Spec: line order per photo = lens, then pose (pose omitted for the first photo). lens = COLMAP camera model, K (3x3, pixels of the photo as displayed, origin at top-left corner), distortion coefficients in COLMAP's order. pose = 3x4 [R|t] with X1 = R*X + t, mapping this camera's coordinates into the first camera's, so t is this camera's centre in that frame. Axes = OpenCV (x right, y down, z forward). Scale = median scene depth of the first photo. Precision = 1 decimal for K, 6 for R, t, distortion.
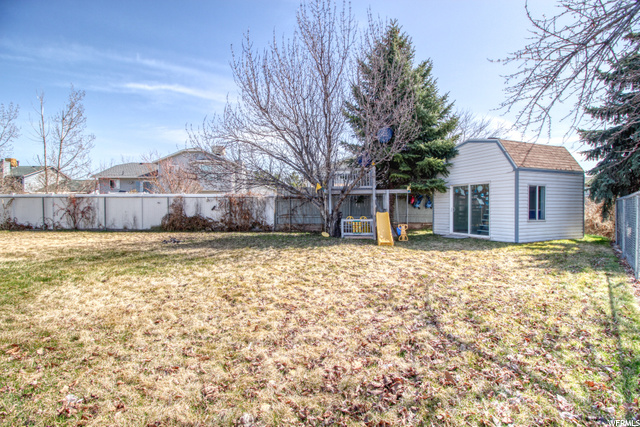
lens RADIAL K [[298.4, 0, 317.6], [0, 298.4, 209.3], [0, 0, 1]] dist [-0.000388, -0.000656]
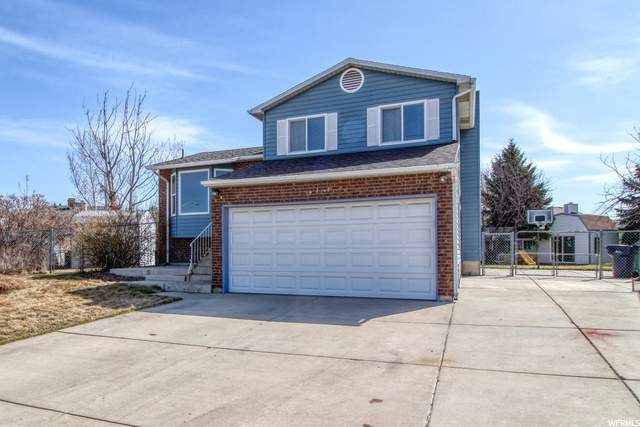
lens RADIAL K [[421.2, 0, 291.1], [0, 421.2, 248.1], [0, 0, 1]] dist [0.002281, -0.002364]
pose [[0.995185, 0.001835, 0.098001, -1.475763], [-0.000280, 0.999874, -0.015878, 0.037550], [-0.098018, 0.015774, 0.995060, -1.506912]]
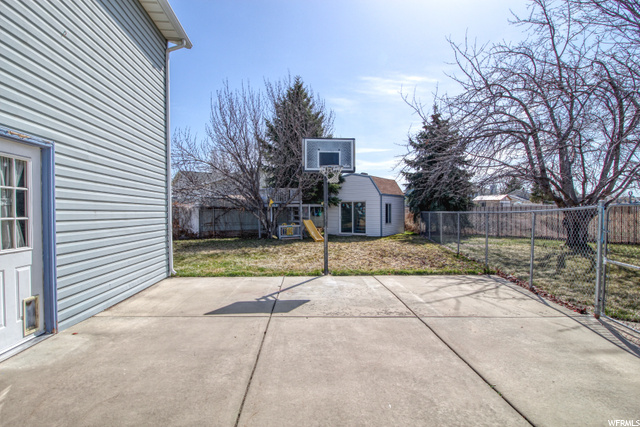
lens RADIAL K [[361.3, 0, 318.2], [0, 361.3, 216.9], [0, 0, 1]] dist [0.001520, 0.000034]
pose [[0.823659, -0.007432, 0.567037, -0.704186], [0.004696, 0.999969, 0.006285, -0.014928], [-0.567066, -0.002514, 0.823668, -0.451092]]
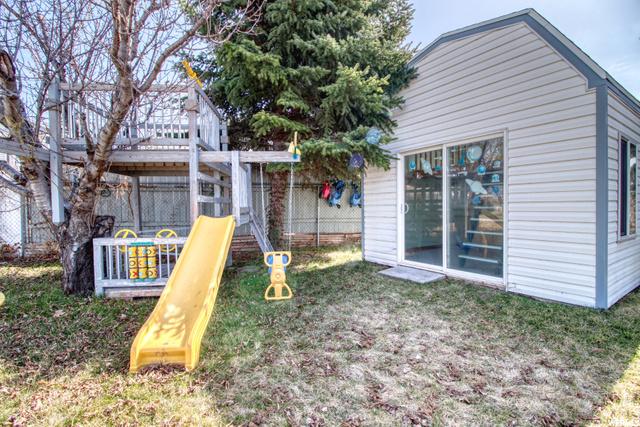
lens RADIAL K [[298.4, 0, 317.5], [0, 298.4, 209.6], [0, 0, 1]] dist [-0.000388, -0.000656]
pose [[0.978348, -0.005800, 0.206884, 0.251158], [0.005948, 0.999982, -0.000093, 0.002563], [-0.206880, 0.001321, 0.978365, 0.629820]]
